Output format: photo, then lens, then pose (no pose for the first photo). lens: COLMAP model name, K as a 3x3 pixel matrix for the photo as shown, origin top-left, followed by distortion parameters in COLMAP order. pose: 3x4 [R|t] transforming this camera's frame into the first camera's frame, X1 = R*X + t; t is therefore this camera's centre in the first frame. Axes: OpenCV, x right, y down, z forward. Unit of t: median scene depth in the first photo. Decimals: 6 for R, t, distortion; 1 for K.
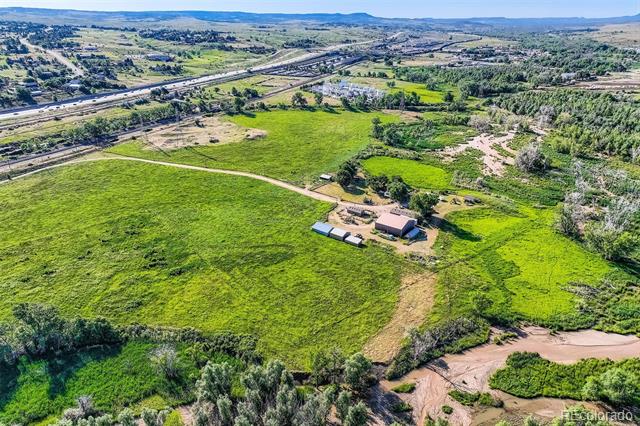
lens RADIAL K [[448.5, 0, 320.0], [0, 448.5, 213.0], [0, 0, 1]] dist [-0.003184, 0.018492]
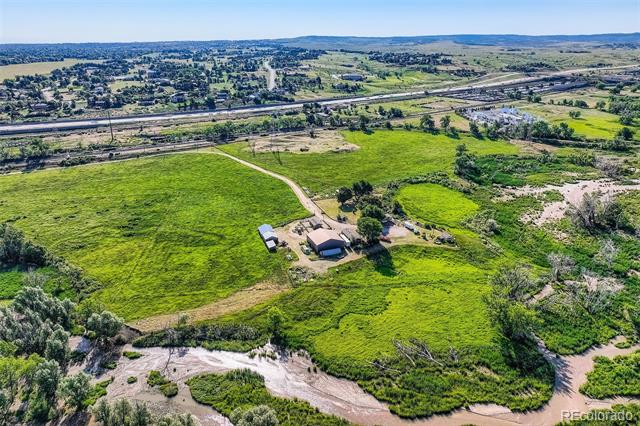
lens RADIAL K [[448.5, 0, 320.0], [0, 448.5, 213.0], [0, 0, 1]] dist [-0.003184, 0.018492]
pose [[0.846901, 0.177773, -0.501154, 0.652770], [-0.200567, 0.979643, 0.008568, -0.042048], [0.492475, 0.093259, 0.865315, 0.123146]]
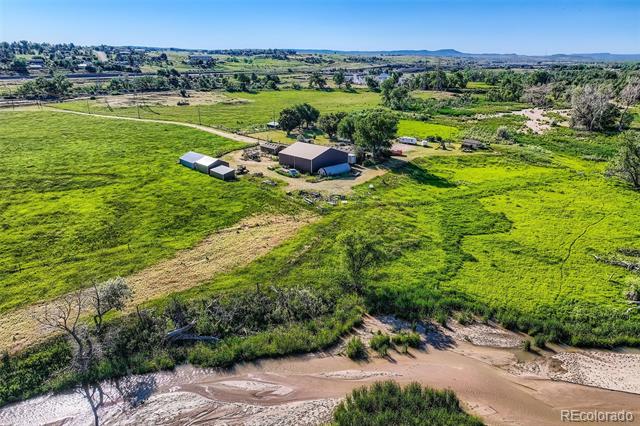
lens RADIAL K [[448.5, 0, 320.0], [0, 448.5, 213.0], [0, 0, 1]] dist [-0.003184, 0.018492]
pose [[0.982526, 0.052799, -0.178479, 0.286807], [-0.066970, 0.994982, -0.074330, 0.140368], [0.173659, 0.084984, 0.981132, 0.434008]]
